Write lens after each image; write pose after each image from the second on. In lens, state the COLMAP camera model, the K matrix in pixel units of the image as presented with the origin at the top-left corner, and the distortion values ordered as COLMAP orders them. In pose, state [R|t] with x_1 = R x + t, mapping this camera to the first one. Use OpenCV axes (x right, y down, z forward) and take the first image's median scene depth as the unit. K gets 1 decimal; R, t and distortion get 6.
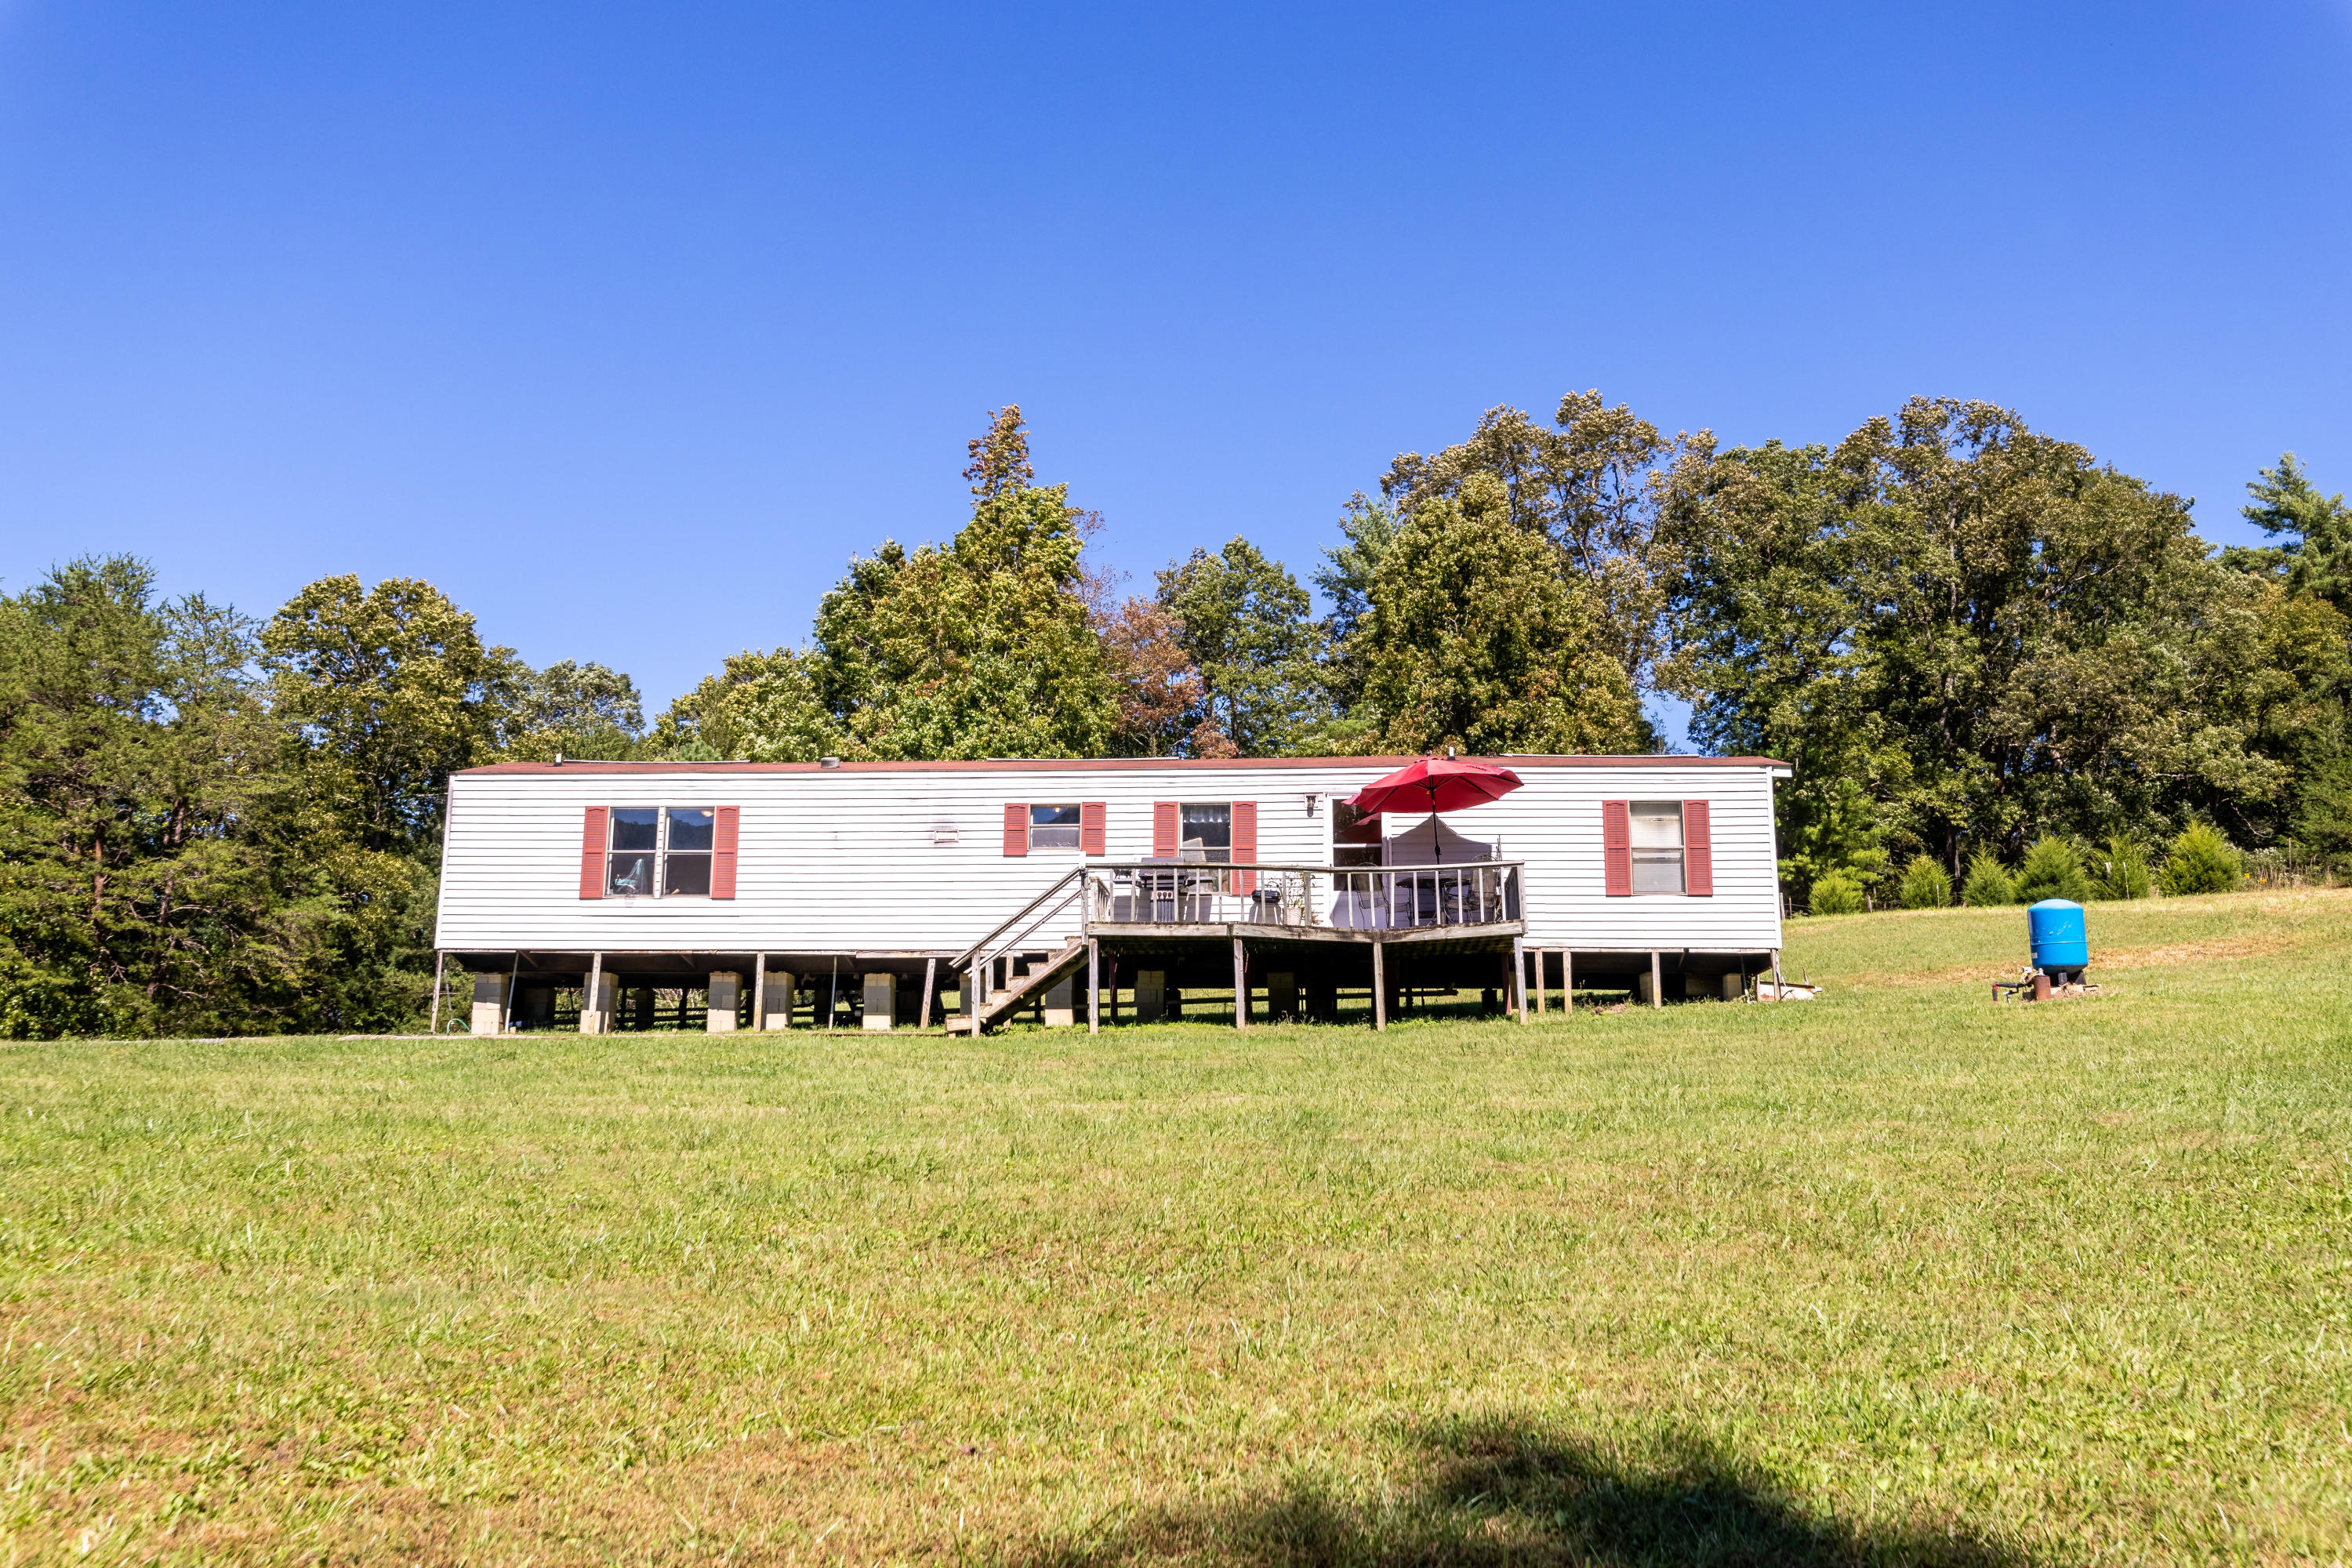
lens RADIAL K [[1940.6, 0, 1173.4], [0, 1940.6, 789.8], [0, 0, 1]] dist [0.016059, -0.001686]
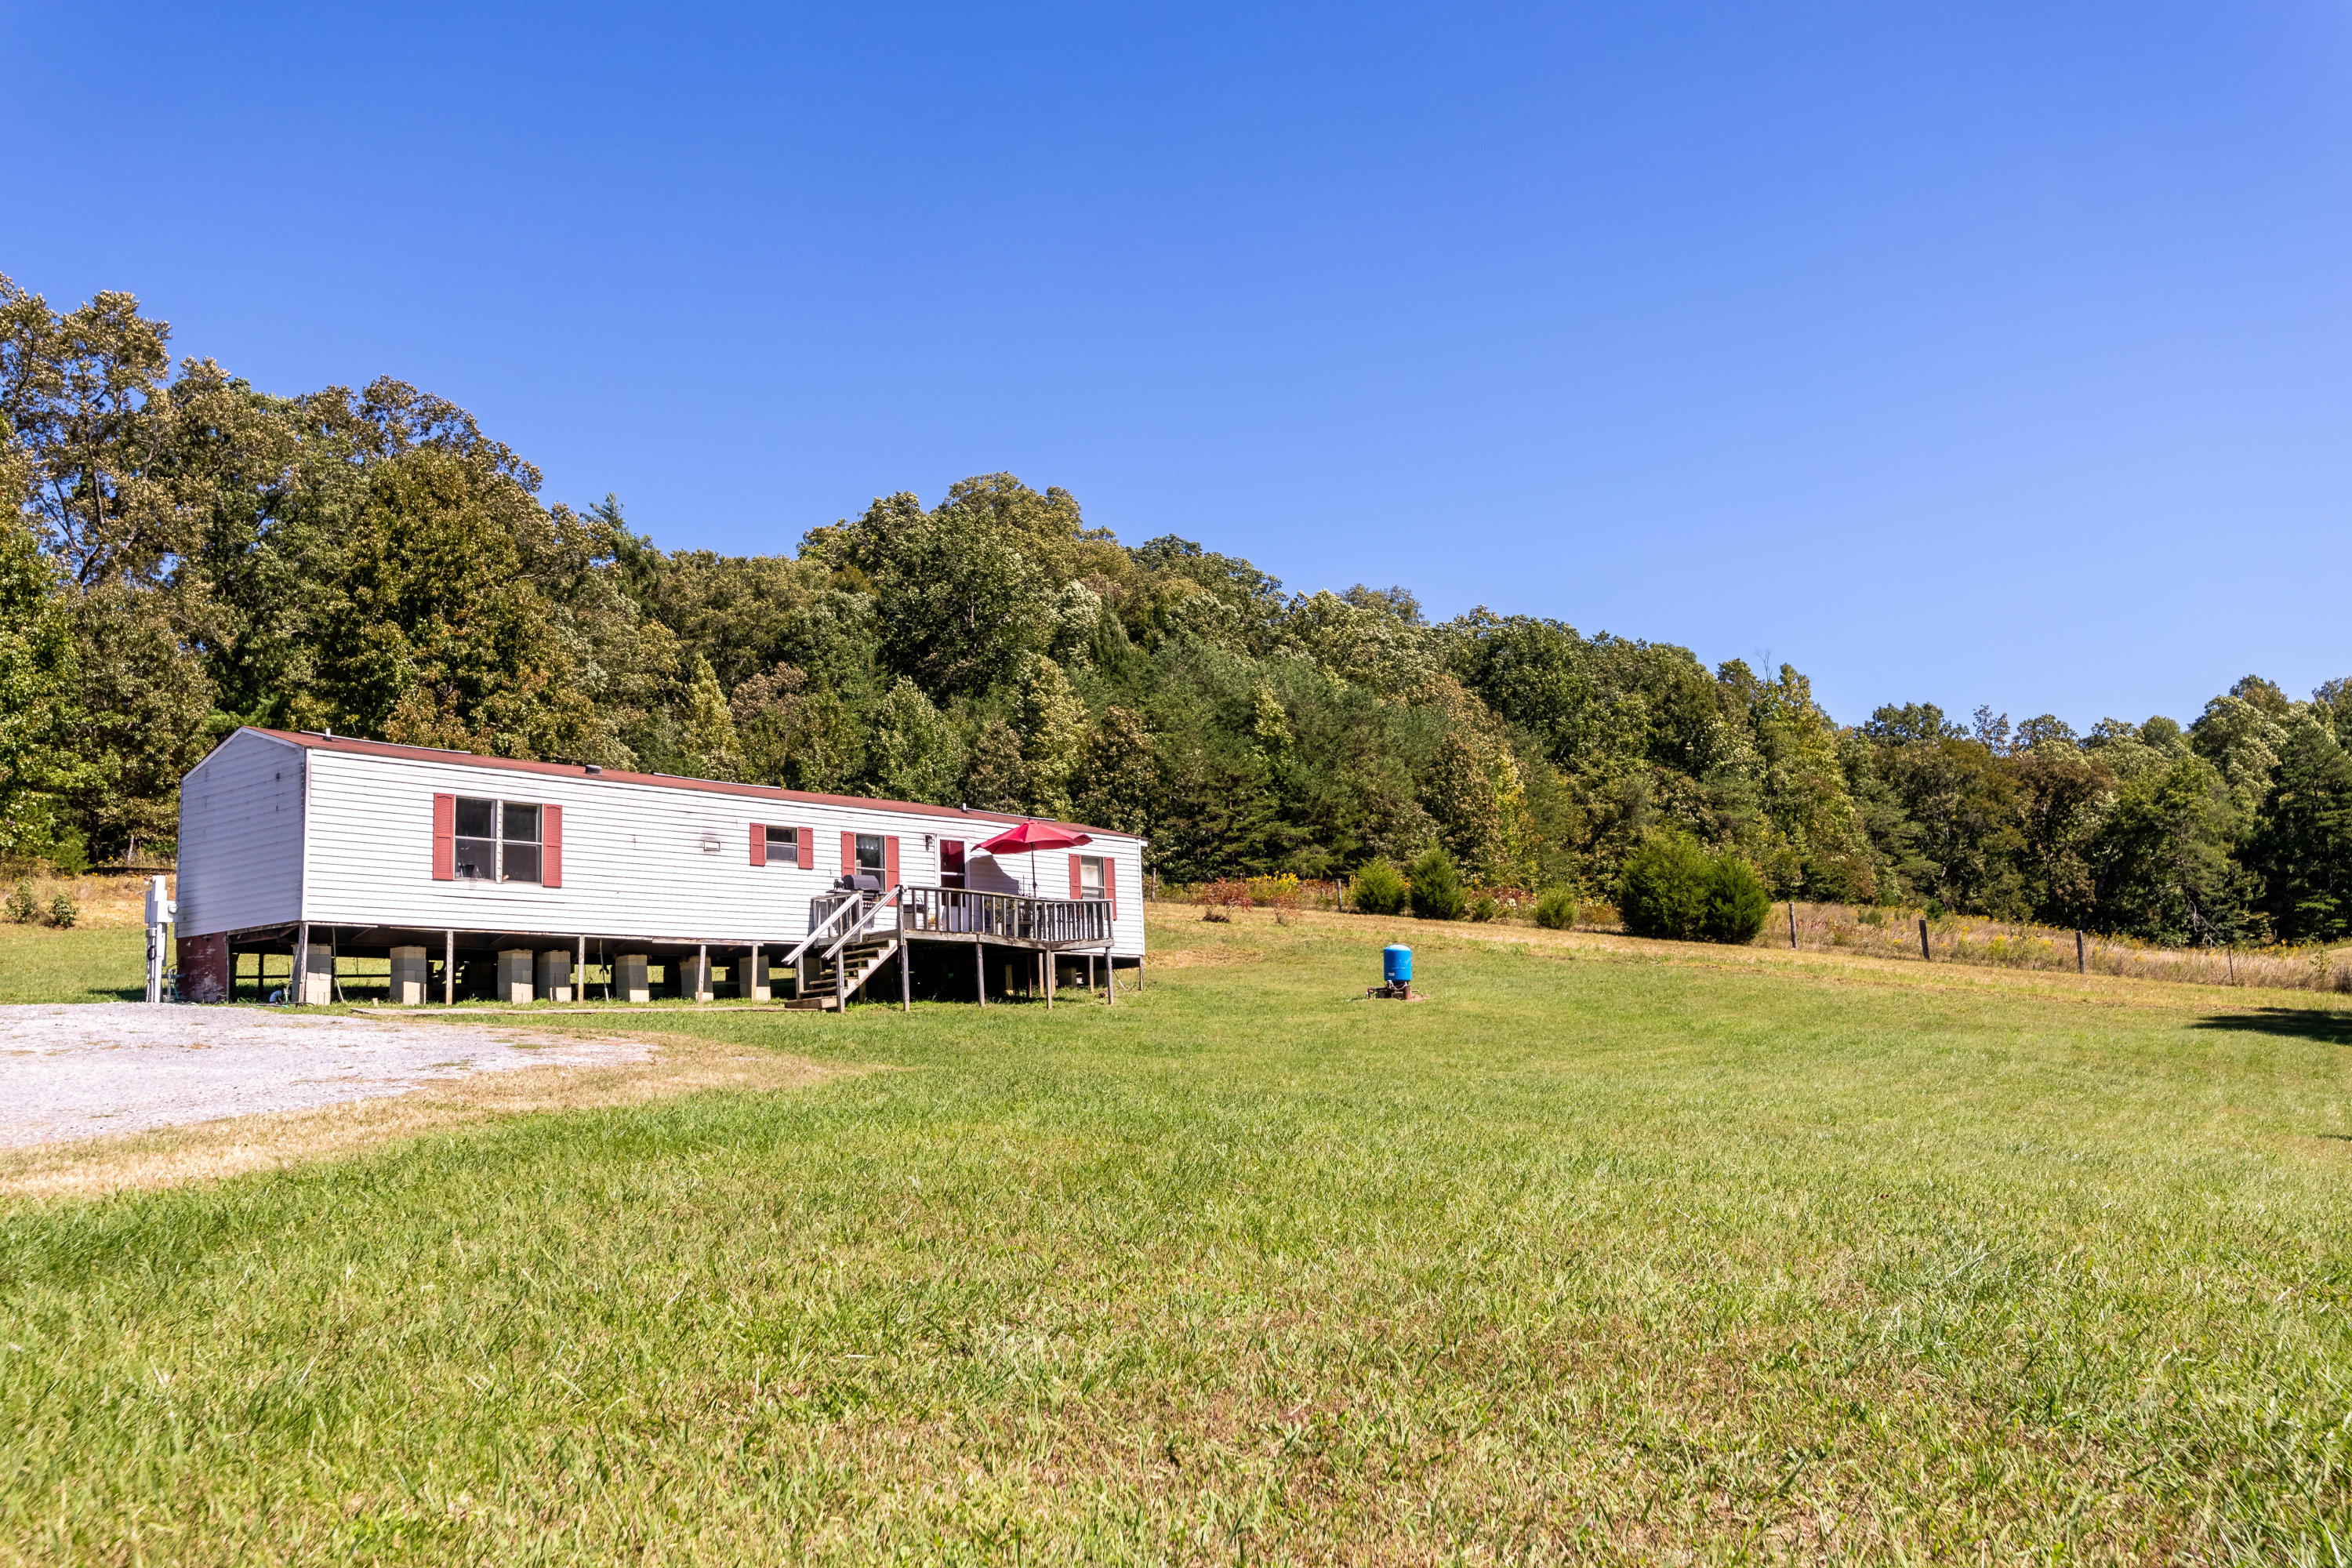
lens RADIAL K [[1940.6, 0, 1164.3], [0, 1940.6, 803.0], [0, 0, 1]] dist [0.016059, -0.001686]
pose [[0.588526, 0.086069, 0.803884, -0.934543], [-0.120762, 0.992521, -0.017855, -0.015280], [-0.799408, -0.086571, 0.594518, 0.044182]]
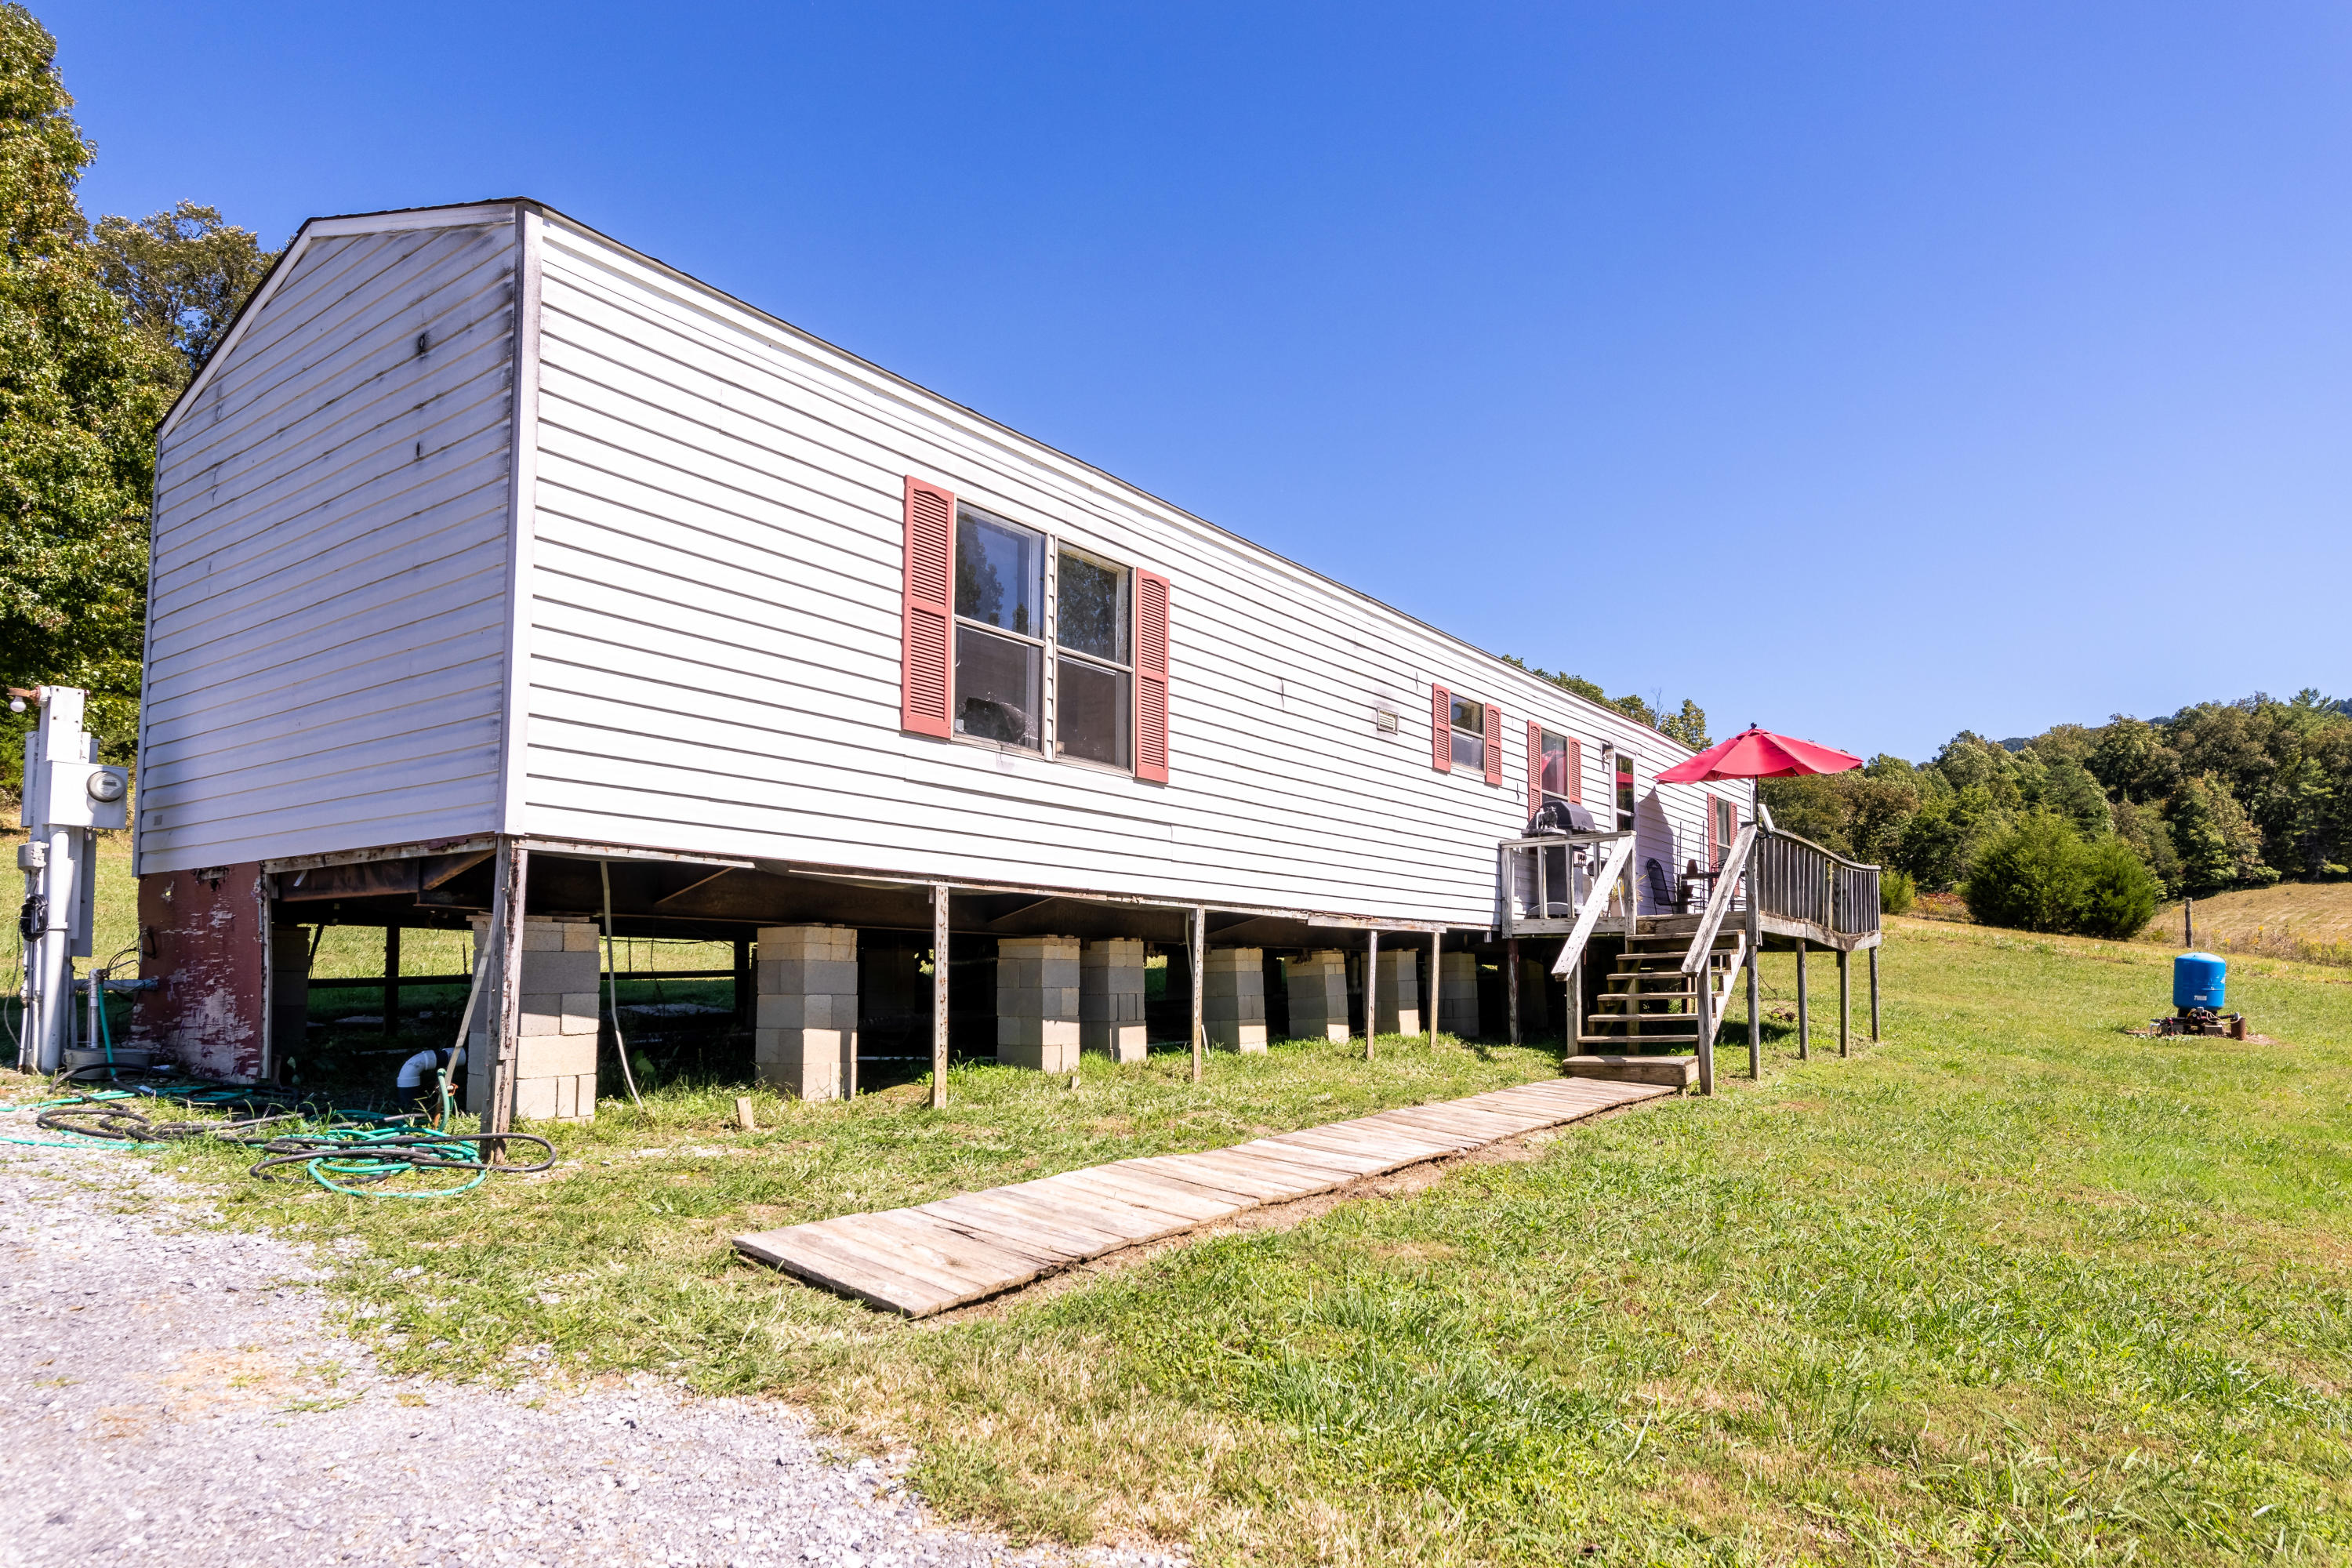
lens RADIAL K [[1384.4, 0, 1215.5], [0, 1384.4, 898.8], [0, 0, 1]] dist [0.004889, 0.000879]
pose [[0.533449, 0.047839, 0.844478, -0.490736], [-0.163312, 0.985438, 0.047338, 0.064837], [-0.829916, -0.163166, 0.533494, 0.810201]]
